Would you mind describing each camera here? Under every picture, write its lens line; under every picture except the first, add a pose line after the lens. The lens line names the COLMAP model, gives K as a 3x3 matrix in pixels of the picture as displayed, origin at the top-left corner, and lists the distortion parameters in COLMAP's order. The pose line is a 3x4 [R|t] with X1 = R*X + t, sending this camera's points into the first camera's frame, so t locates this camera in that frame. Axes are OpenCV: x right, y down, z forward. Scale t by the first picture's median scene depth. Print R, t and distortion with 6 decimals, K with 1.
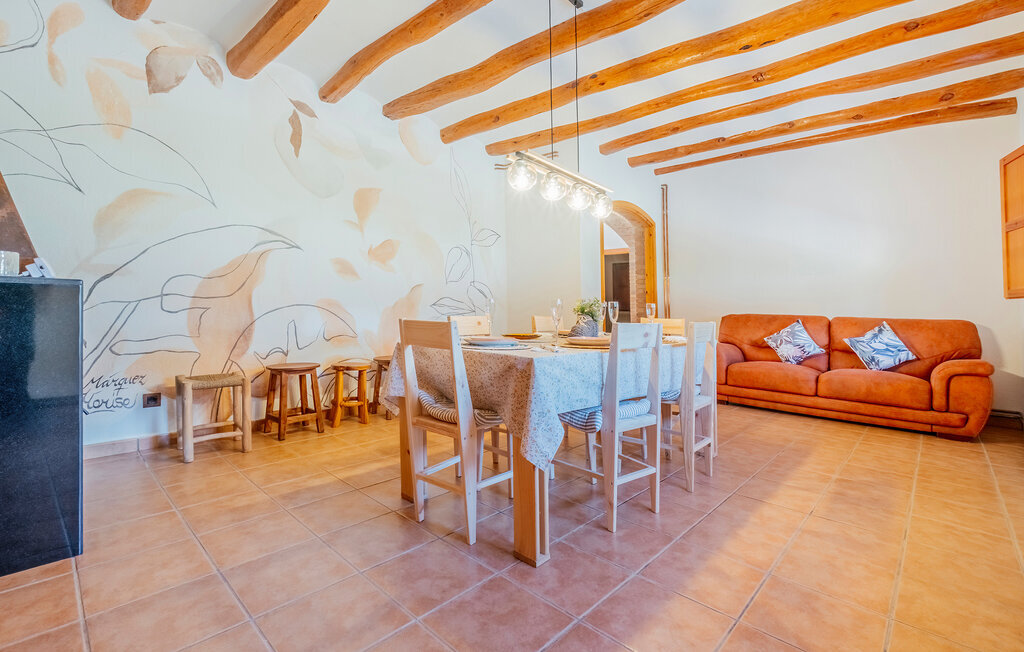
lens RADIAL K [[454.7, 0, 517.2], [0, 454.7, 320.3], [0, 0, 1]] dist [-0.000908, -0.000617]
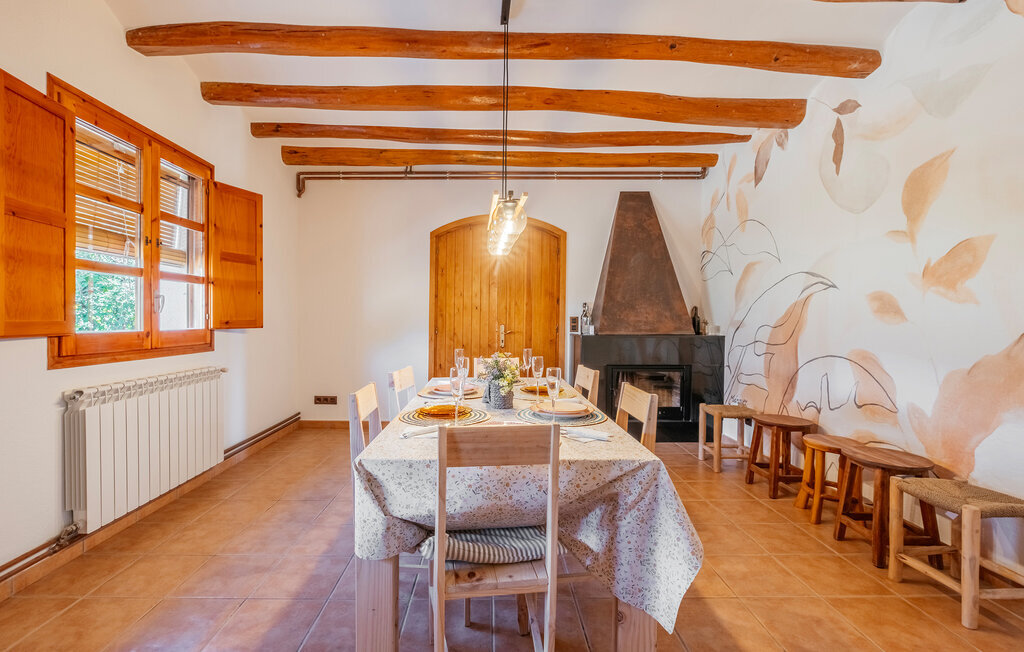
lens RADIAL K [[454.7, 0, 517.2], [0, 454.7, 320.3], [0, 0, 1]] dist [-0.000908, -0.000617]
pose [[-0.683349, 0.018010, -0.729869, 0.517407], [0.013585, 0.999836, 0.011953, -0.117234], [0.729965, -0.001747, -0.683482, 1.153726]]
